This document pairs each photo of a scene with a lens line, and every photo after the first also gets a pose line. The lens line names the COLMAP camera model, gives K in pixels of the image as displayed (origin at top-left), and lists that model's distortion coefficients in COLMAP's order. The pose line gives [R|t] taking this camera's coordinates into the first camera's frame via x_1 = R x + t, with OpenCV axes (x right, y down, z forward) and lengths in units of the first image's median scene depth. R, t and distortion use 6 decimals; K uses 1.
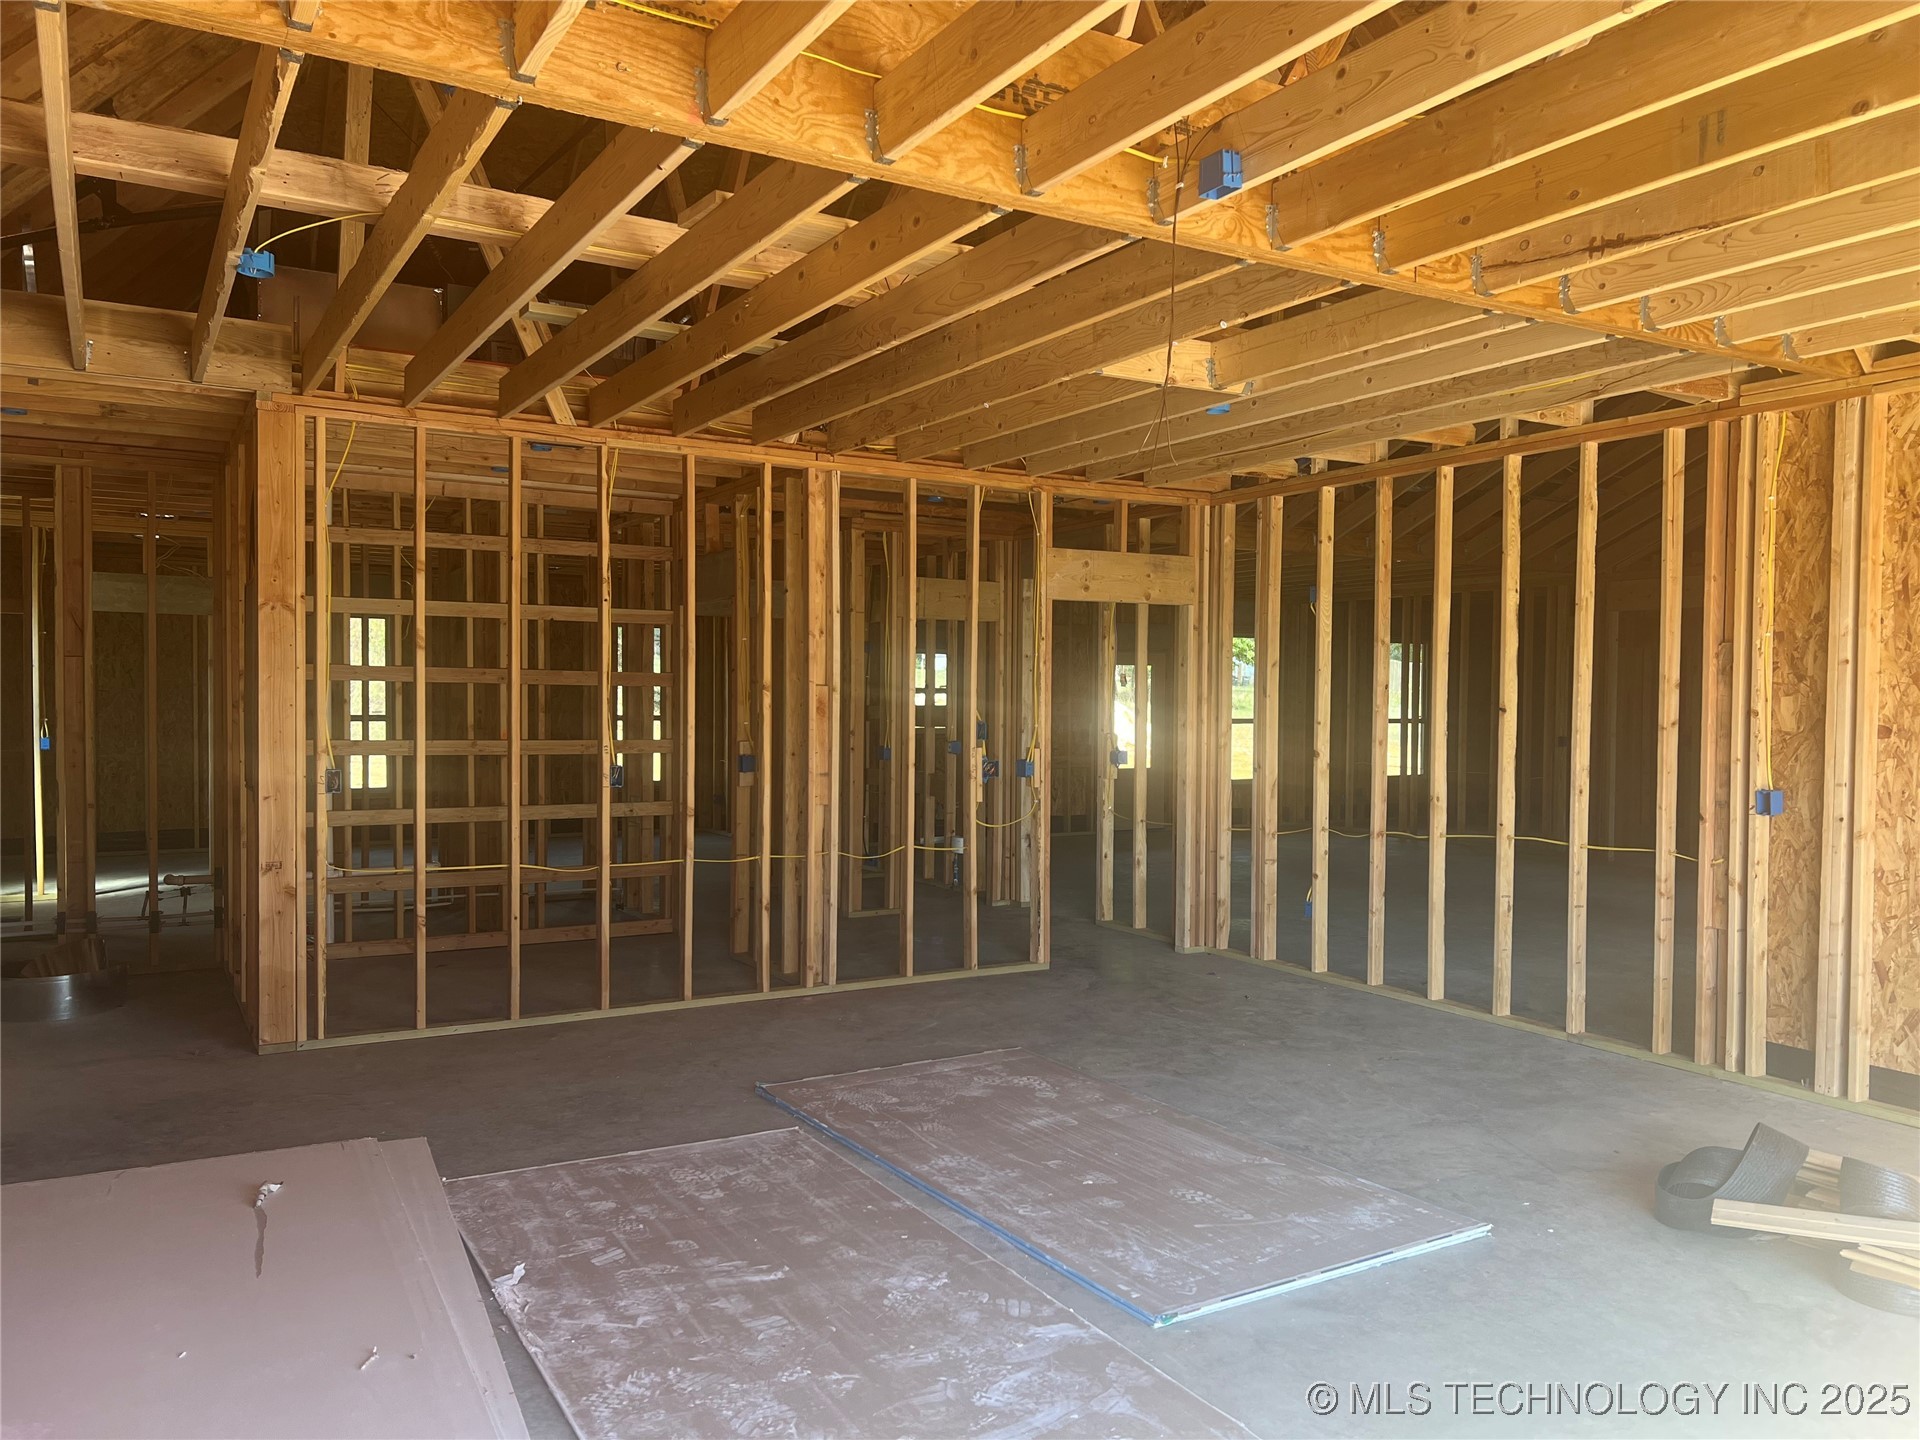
lens RADIAL K [[1446.5, 0, 976.6], [0, 1446.5, 729.1], [0, 0, 1]] dist [0.048092, -0.019861]
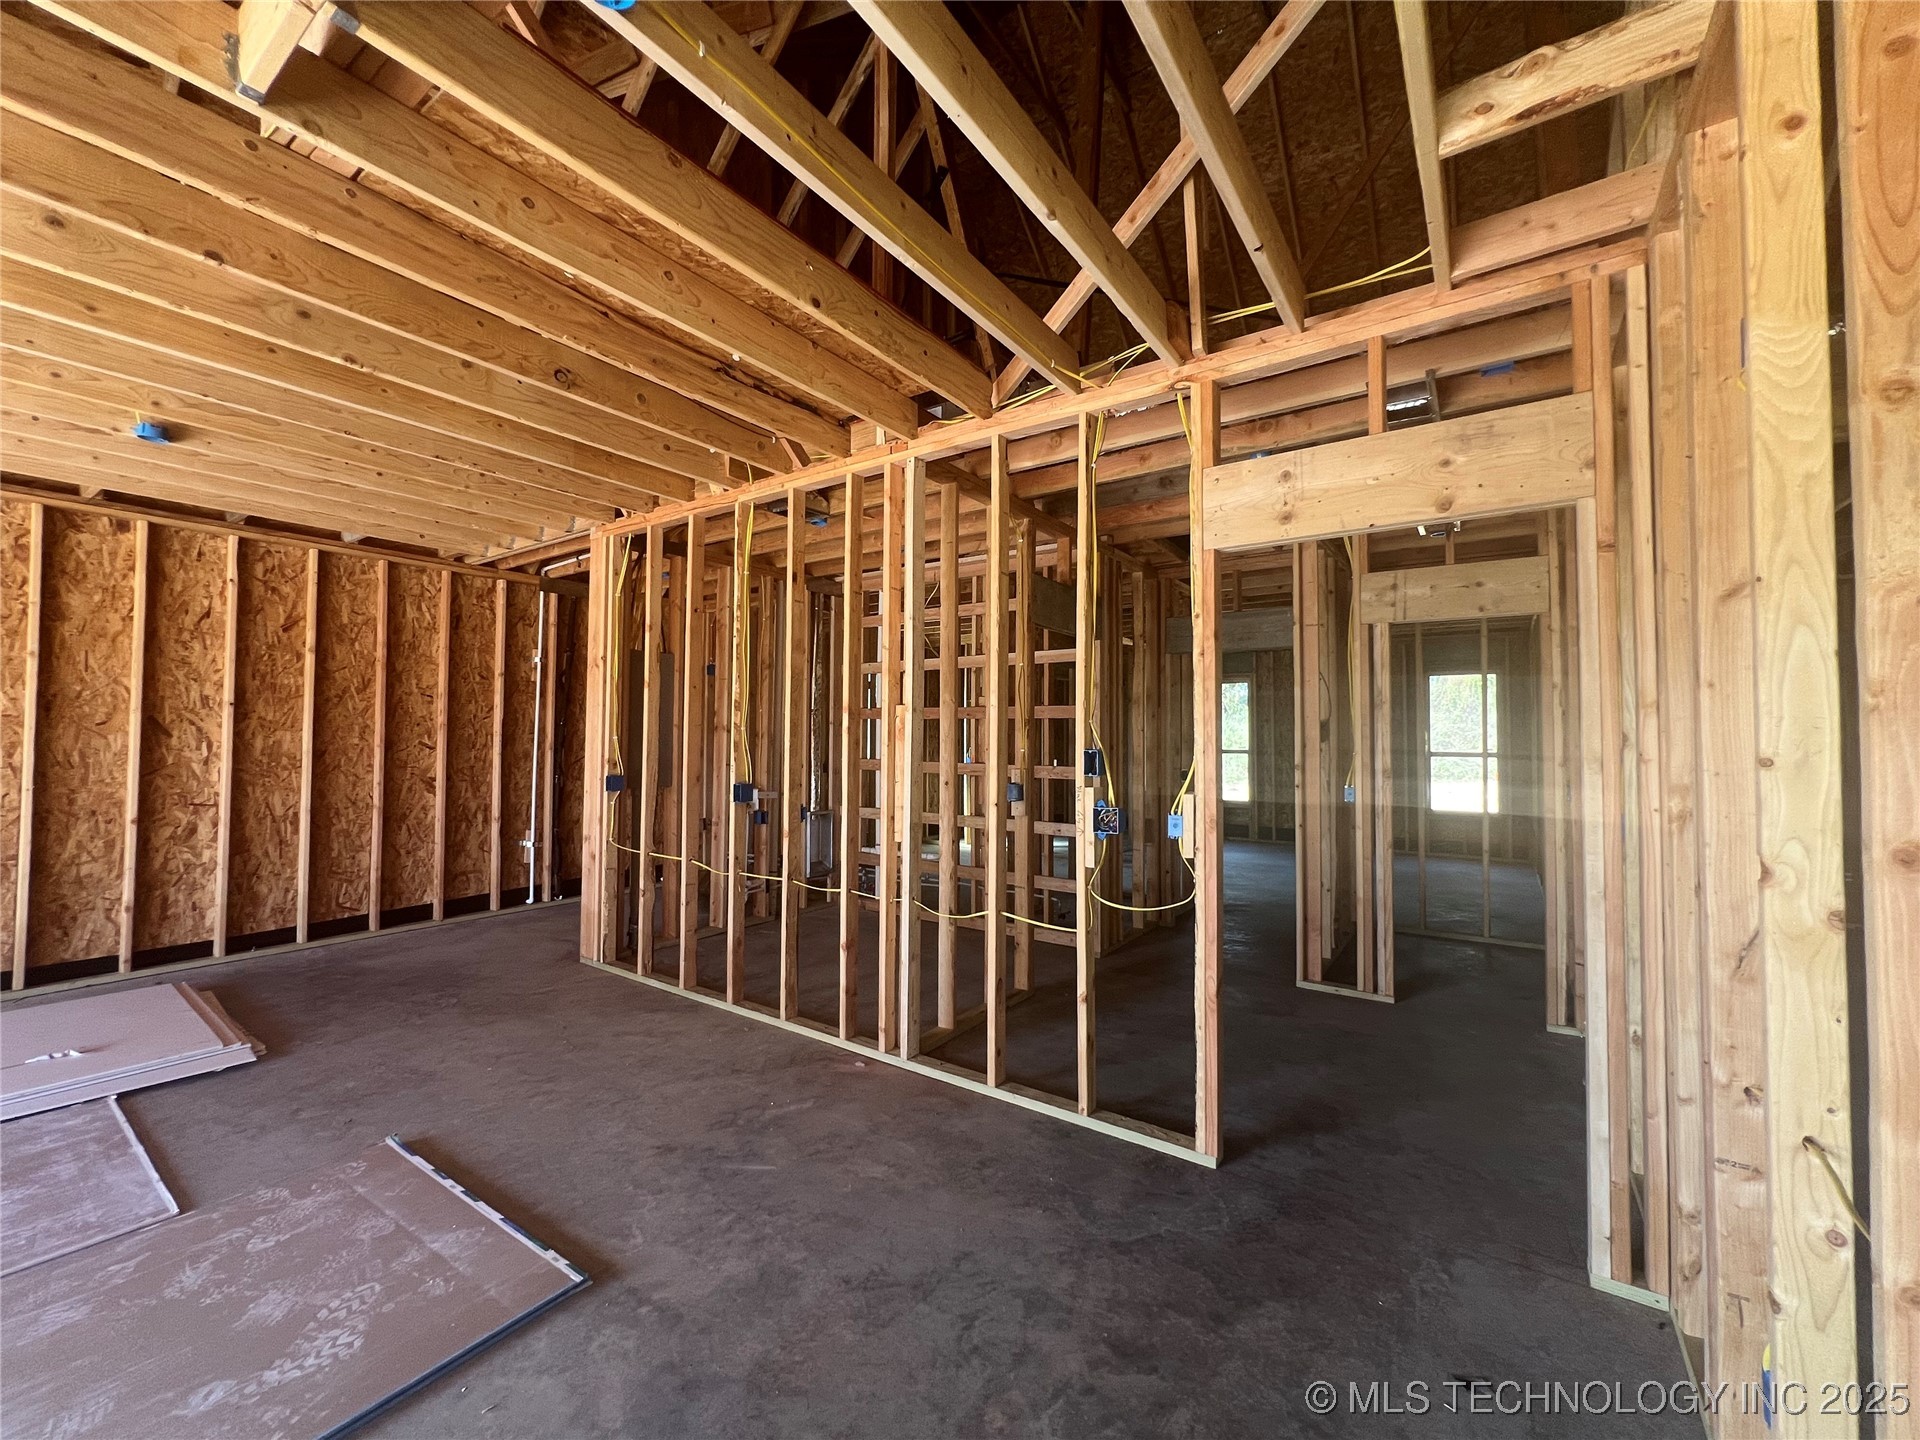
lens RADIAL K [[770.2, 0, 955.5], [0, 770.2, 714.9], [0, 0, 1]] dist [-0.002748, 0.000820]
pose [[0.408676, -0.033931, -0.912049, 0.504260], [-0.026214, 0.998460, -0.048892, -0.003957], [0.912303, 0.043890, 0.407157, 1.284189]]
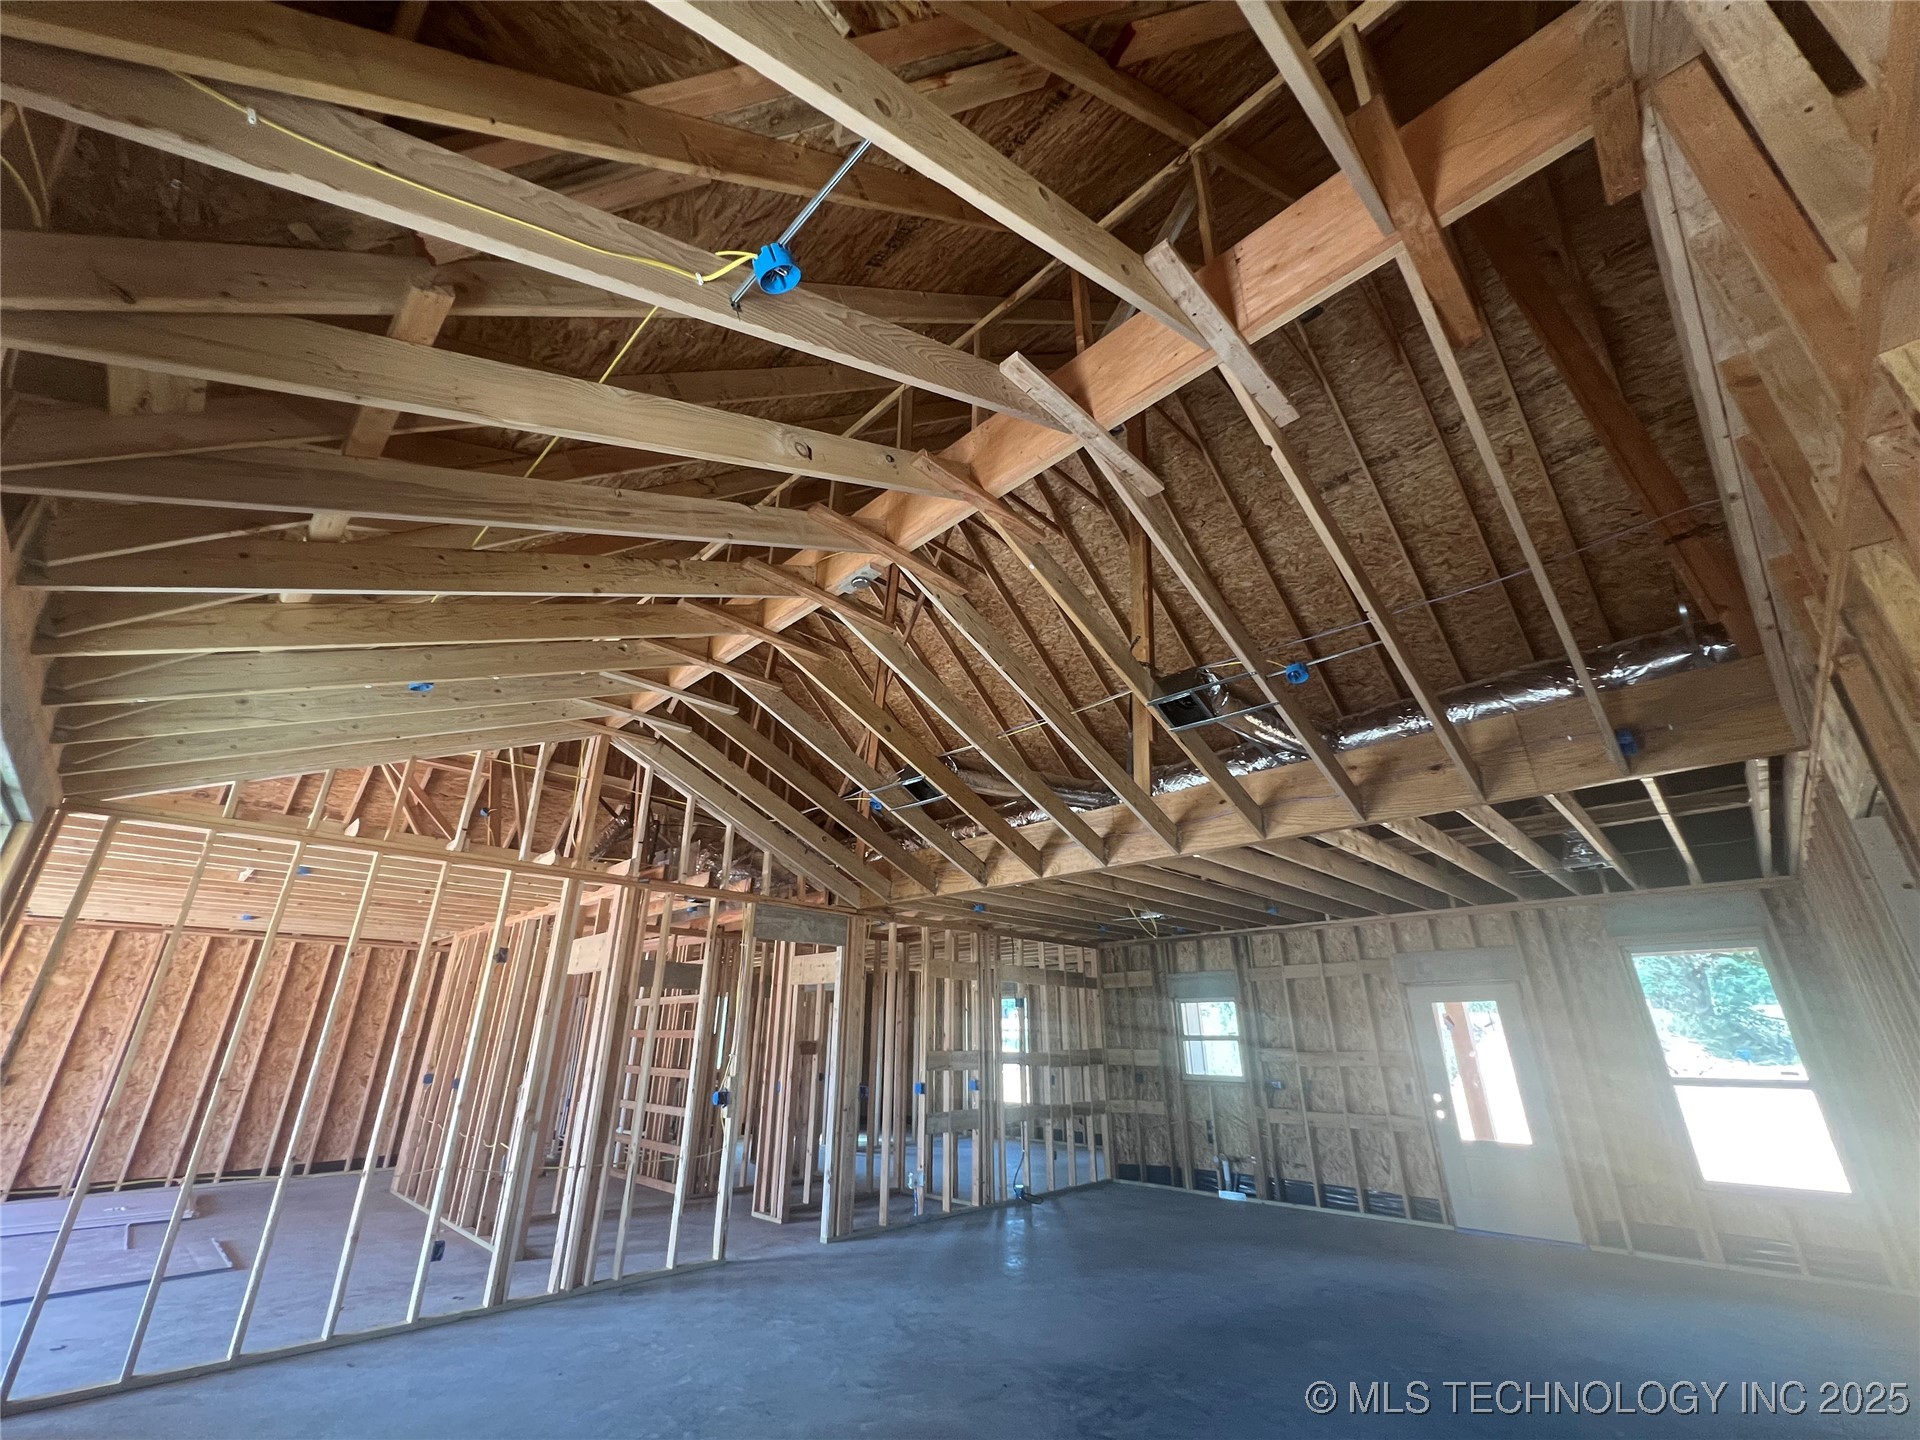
lens RADIAL K [[770.2, 0, 955.8], [0, 770.2, 716.0], [0, 0, 1]] dist [-0.002748, 0.000820]
pose [[0.249696, -0.383365, -0.889203, 1.660487], [-0.024396, 0.915509, -0.401557, -0.038033], [0.968017, 0.121960, 0.219247, 1.987393]]
